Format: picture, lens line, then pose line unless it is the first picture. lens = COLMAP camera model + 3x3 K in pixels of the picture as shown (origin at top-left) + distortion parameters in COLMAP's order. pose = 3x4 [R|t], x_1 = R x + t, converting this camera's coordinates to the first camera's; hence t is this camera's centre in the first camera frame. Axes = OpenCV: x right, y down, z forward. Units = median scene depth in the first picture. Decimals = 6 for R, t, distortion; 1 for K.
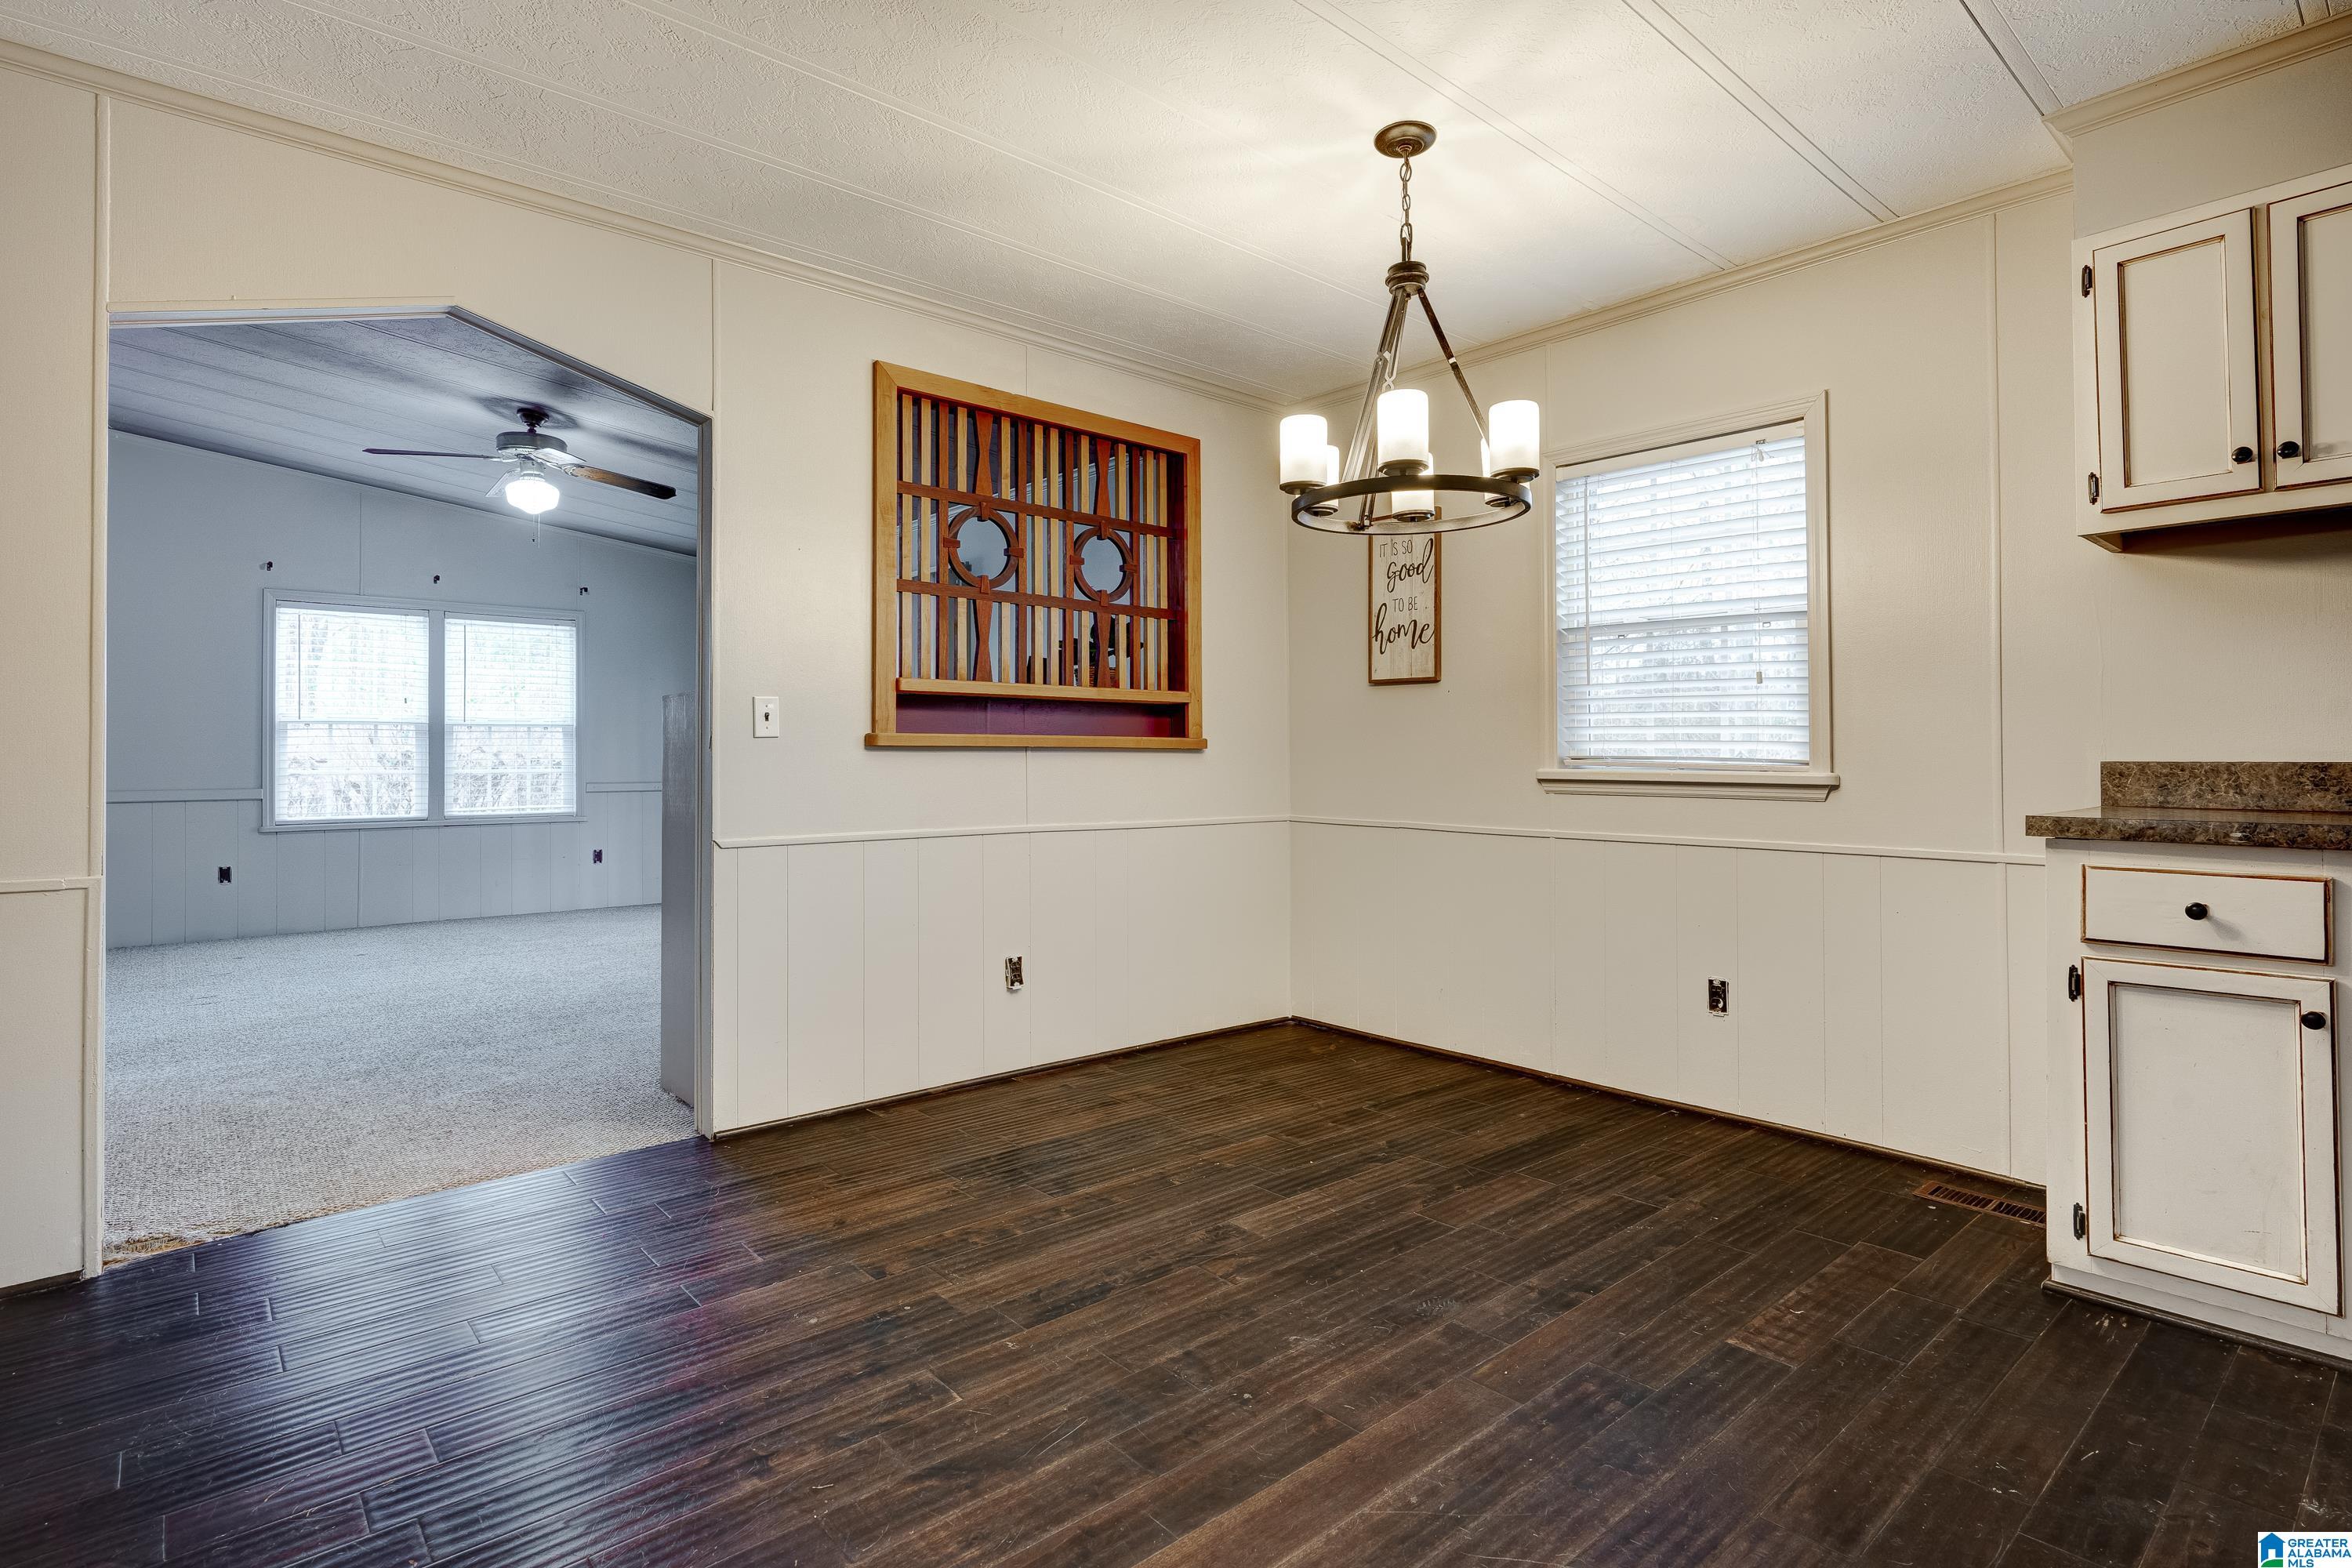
lens RADIAL K [[1161.5, 0, 1182.5], [0, 1161.5, 745.3], [0, 0, 1]] dist [-0.002995, -0.000637]
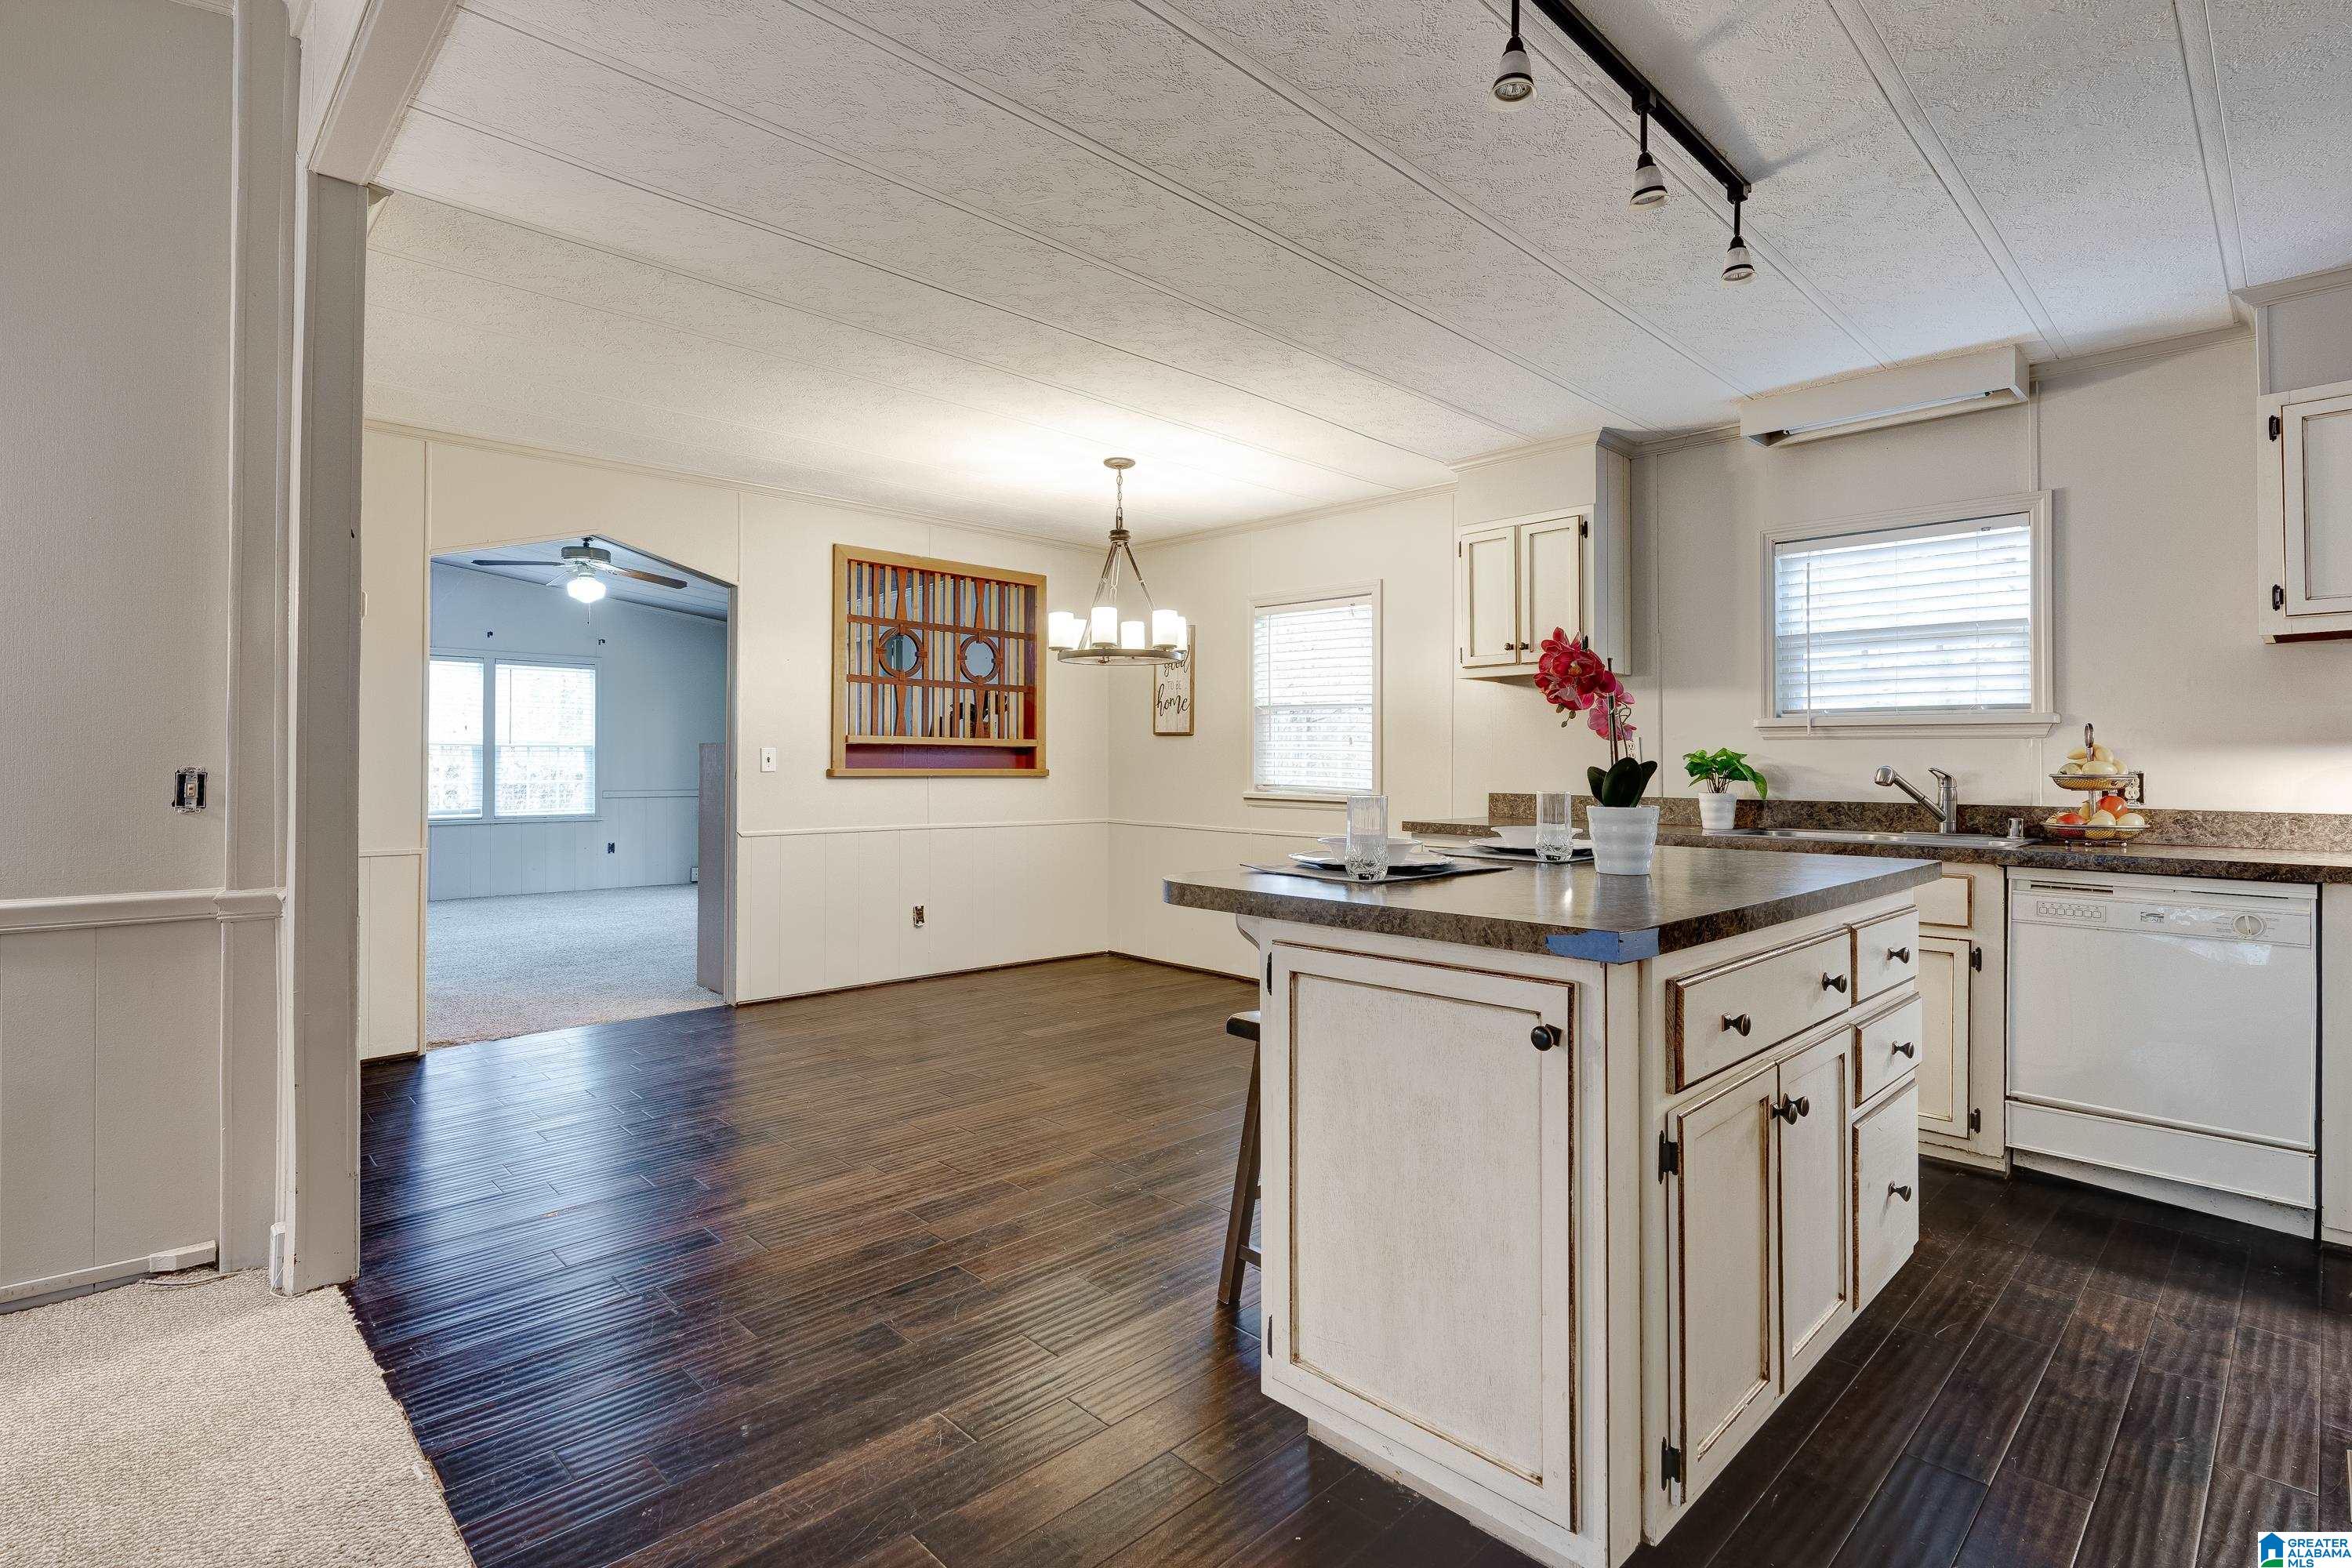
lens RADIAL K [[1123.8, 0, 1189.9], [0, 1123.8, 752.5], [0, 0, 1]] dist [-0.001481, -0.000220]
pose [[0.998570, 0.007093, 0.052979, 0.145480], [-0.007257, 0.999969, 0.002911, -0.038119], [-0.052956, -0.003291, 0.998591, -0.574234]]
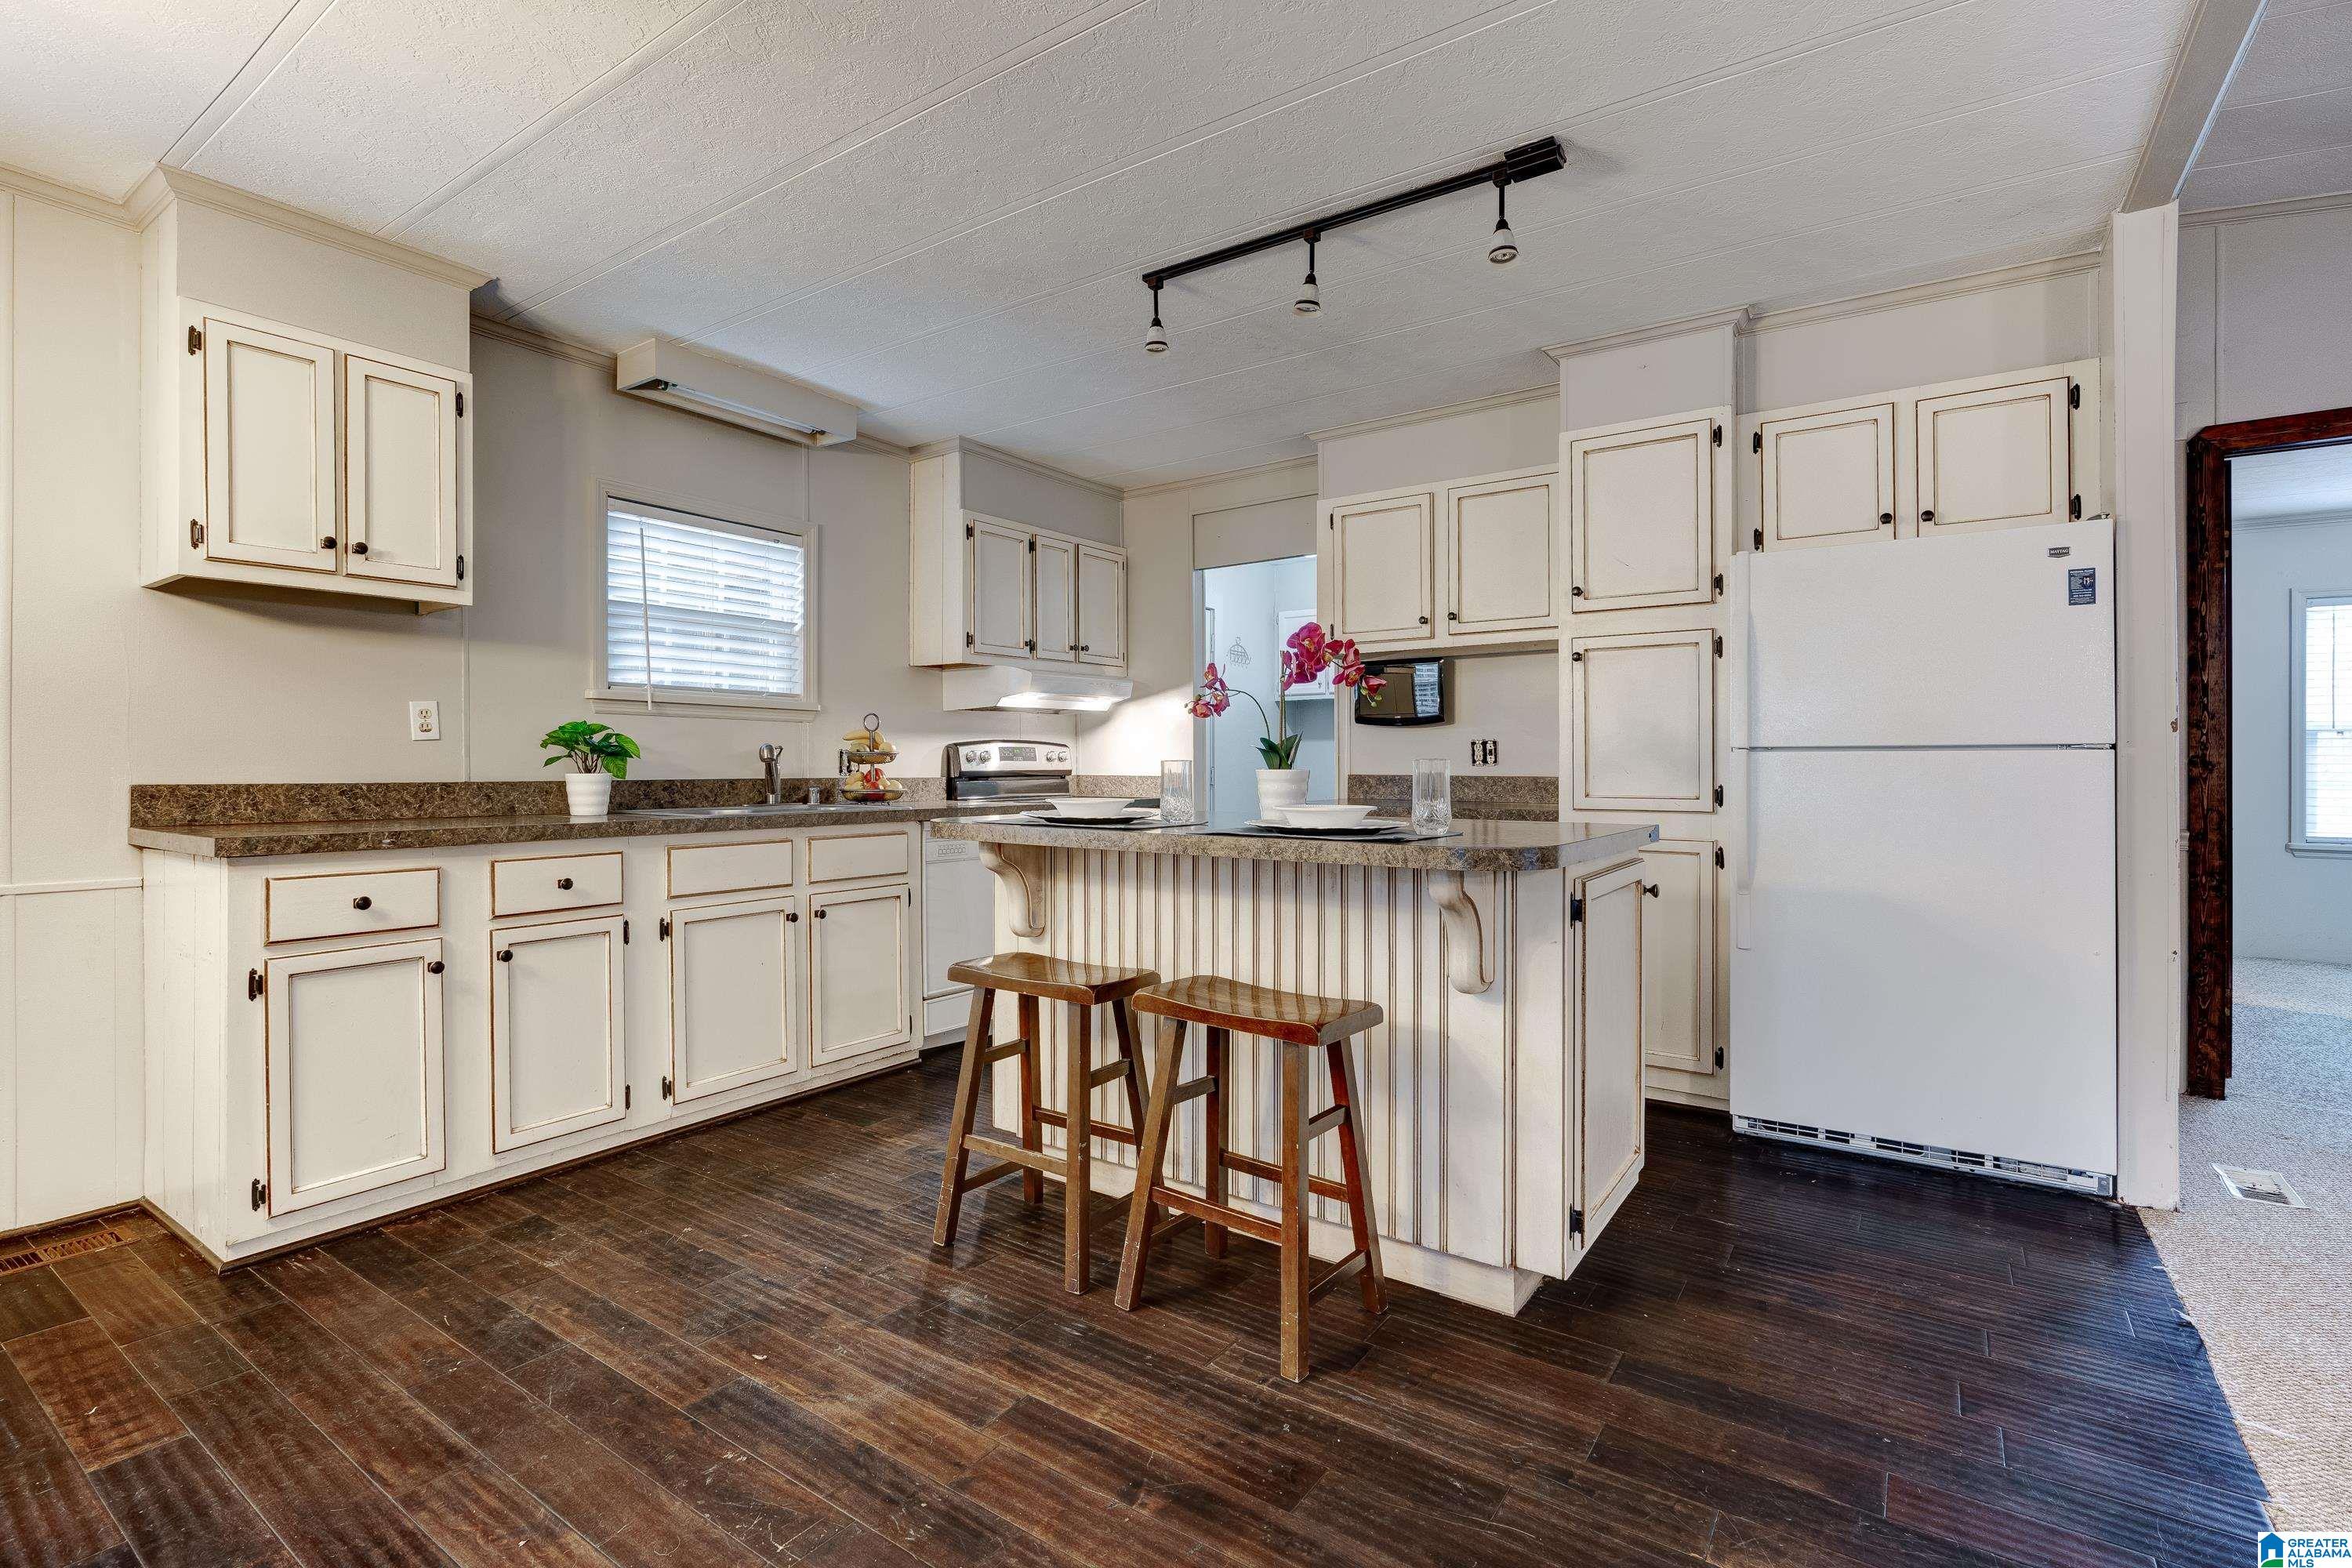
lens RADIAL K [[1084.3, 0, 1175.2], [0, 1084.3, 763.1], [0, 0, 1]] dist [-0.002183, 0.000293]
pose [[-0.241625, 0.003468, 0.970363, -0.271658], [-0.014042, 0.999876, -0.007070, -0.008414], [-0.970268, -0.015334, -0.241547, 0.228319]]
